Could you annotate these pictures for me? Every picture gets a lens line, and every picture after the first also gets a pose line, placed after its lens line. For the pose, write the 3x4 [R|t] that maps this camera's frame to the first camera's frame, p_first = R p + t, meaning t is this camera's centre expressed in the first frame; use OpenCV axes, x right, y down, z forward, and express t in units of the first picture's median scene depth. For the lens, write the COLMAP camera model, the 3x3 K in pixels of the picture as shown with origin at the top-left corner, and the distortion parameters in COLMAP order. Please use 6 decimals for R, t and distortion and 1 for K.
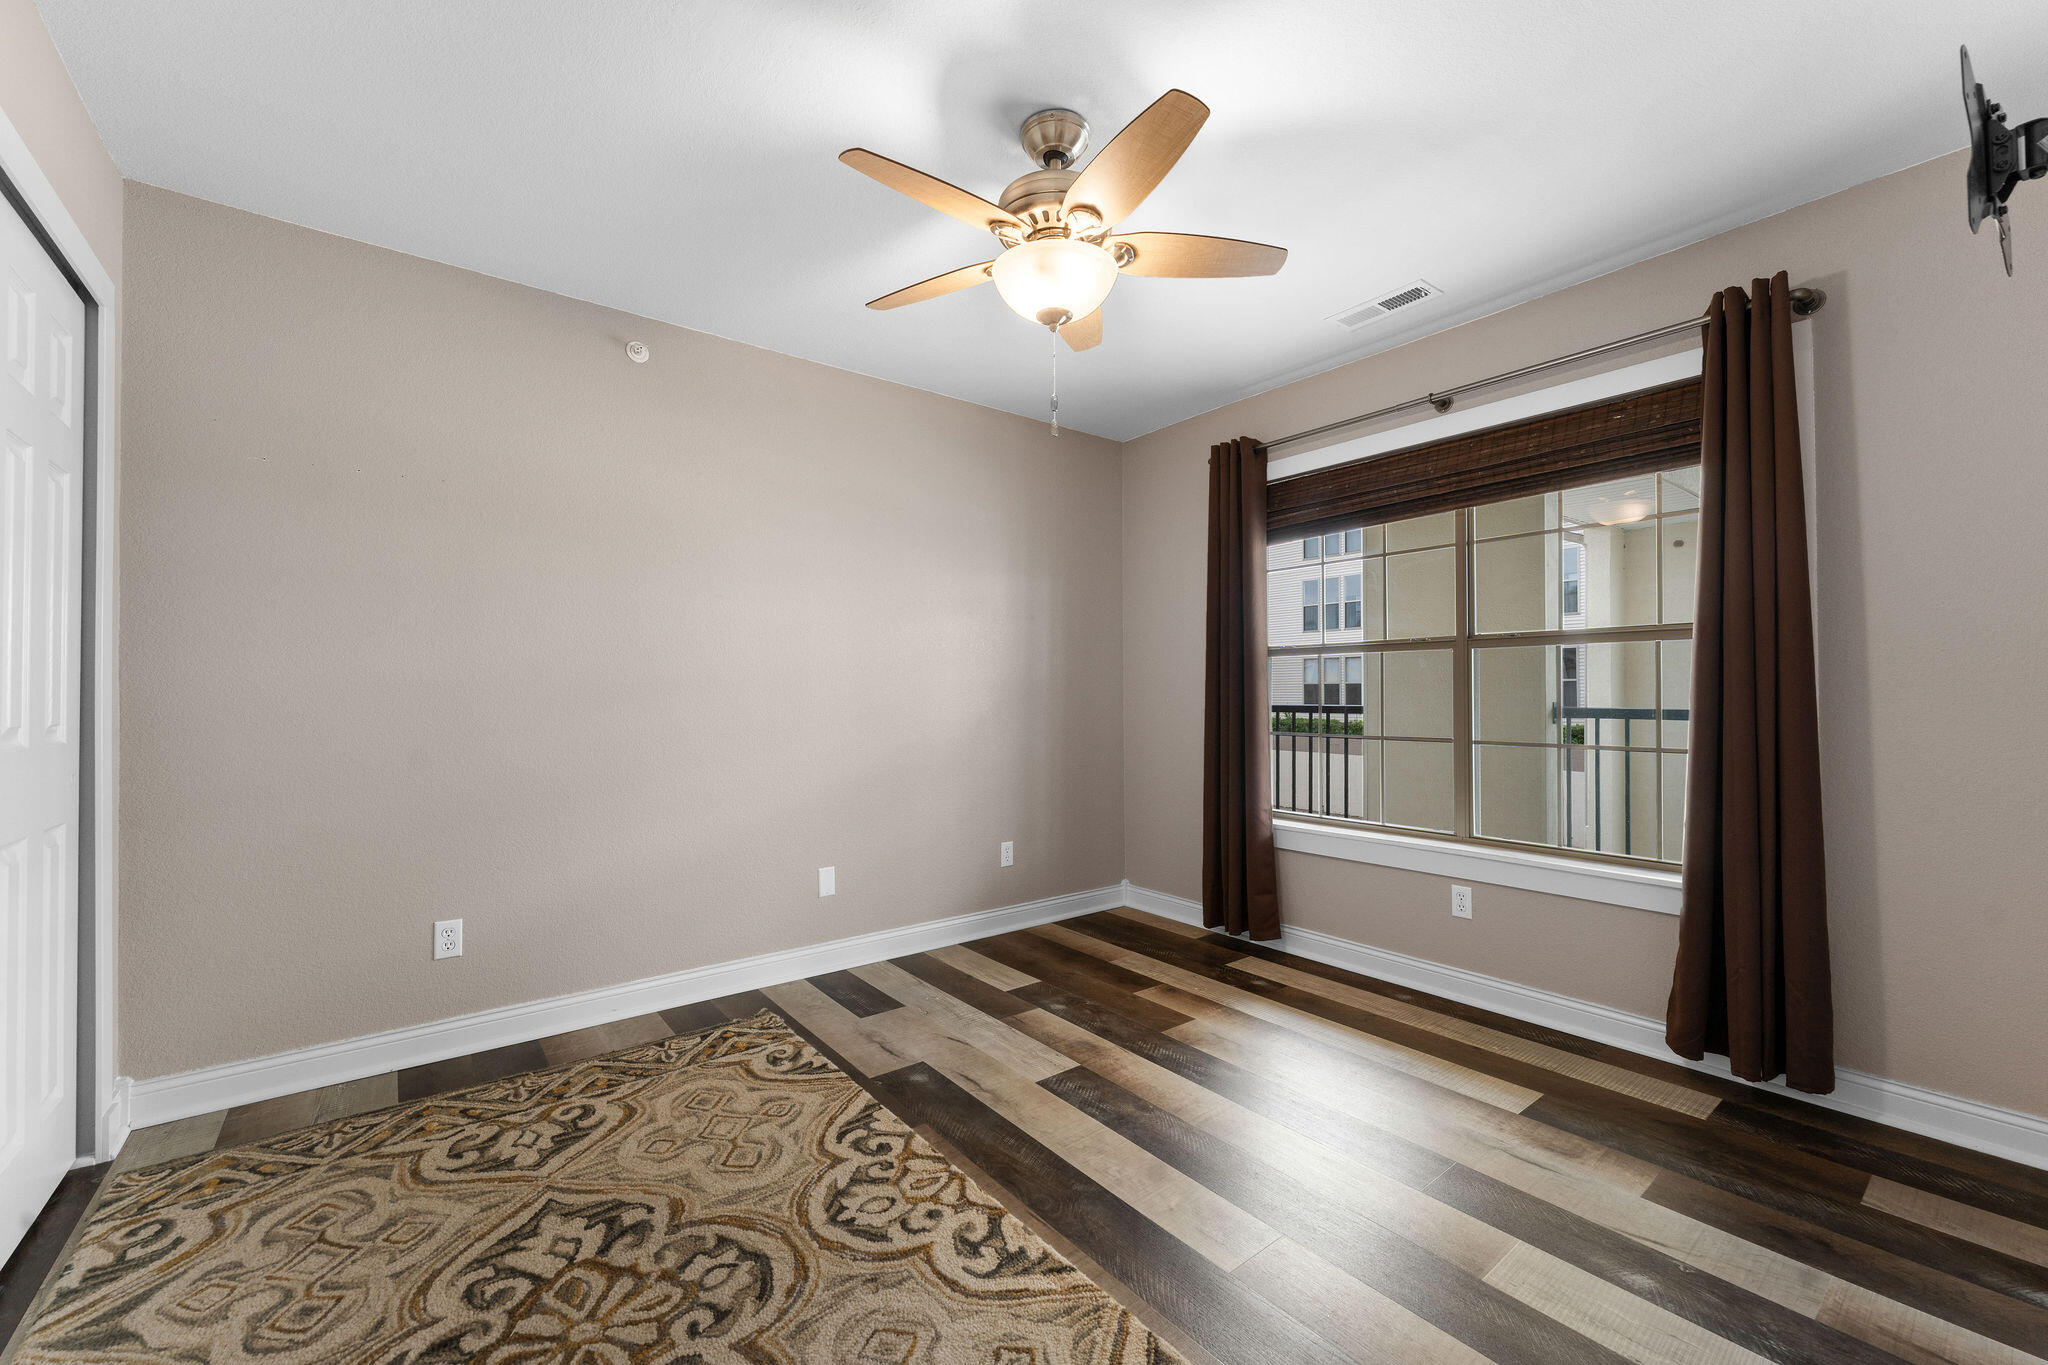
lens RADIAL K [[810.4, 0, 1016.6], [0, 810.4, 686.7], [0, 0, 1]] dist [-0.000974, -0.000213]
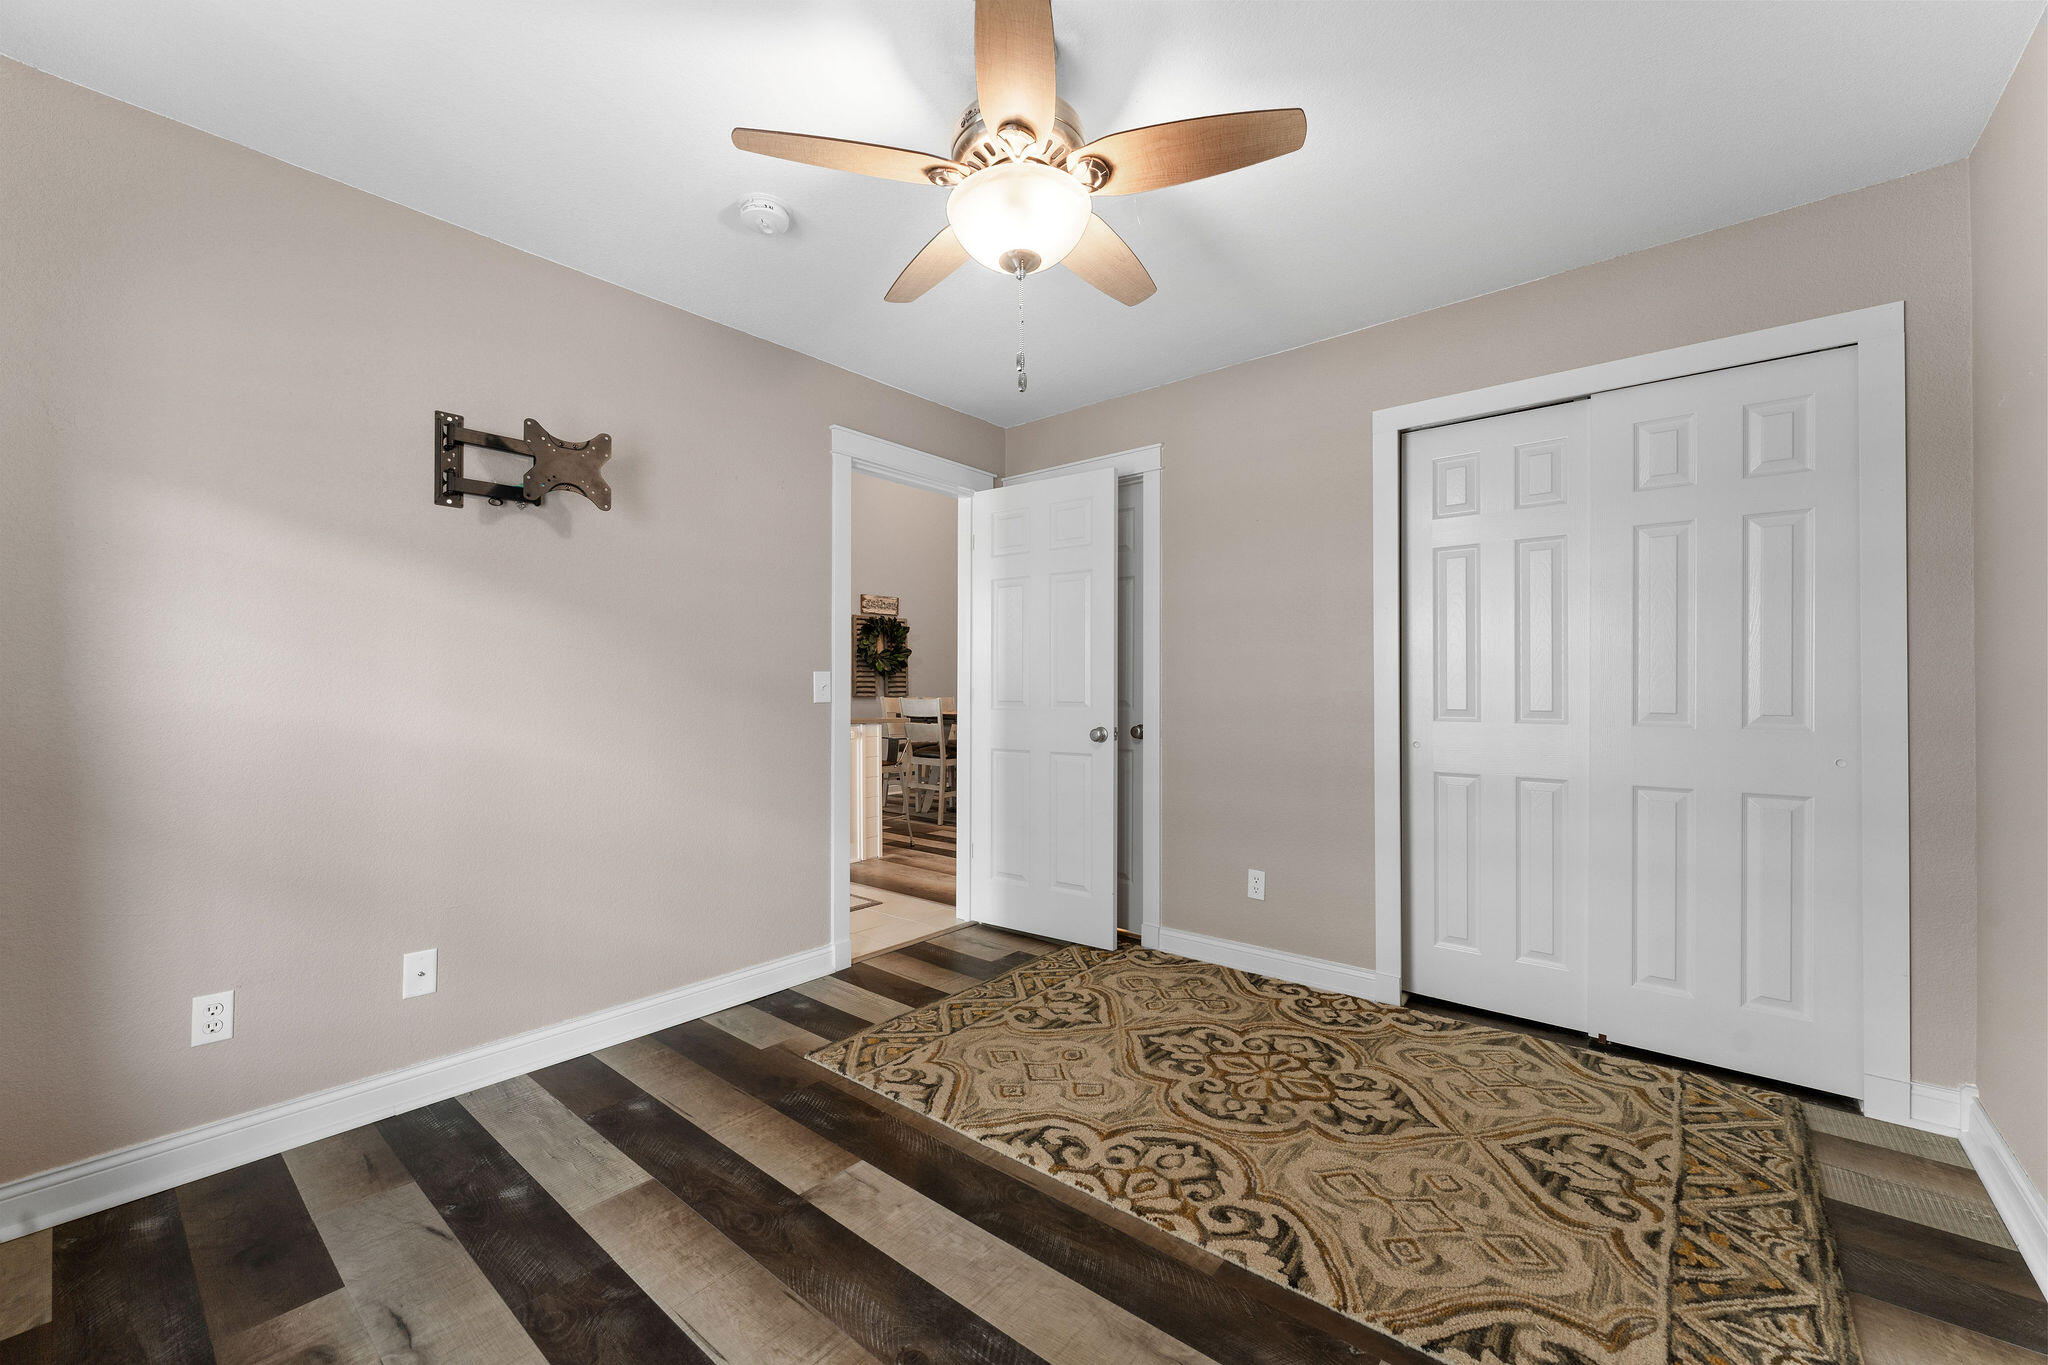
lens RADIAL K [[810.4, 0, 1016.6], [0, 810.4, 686.7], [0, 0, 1]] dist [-0.000974, -0.000213]
pose [[-0.977440, 0.003079, -0.211193, 0.255673], [0.005736, 0.999912, -0.011966, 0.010618], [0.211137, -0.012907, -0.977371, 1.998649]]
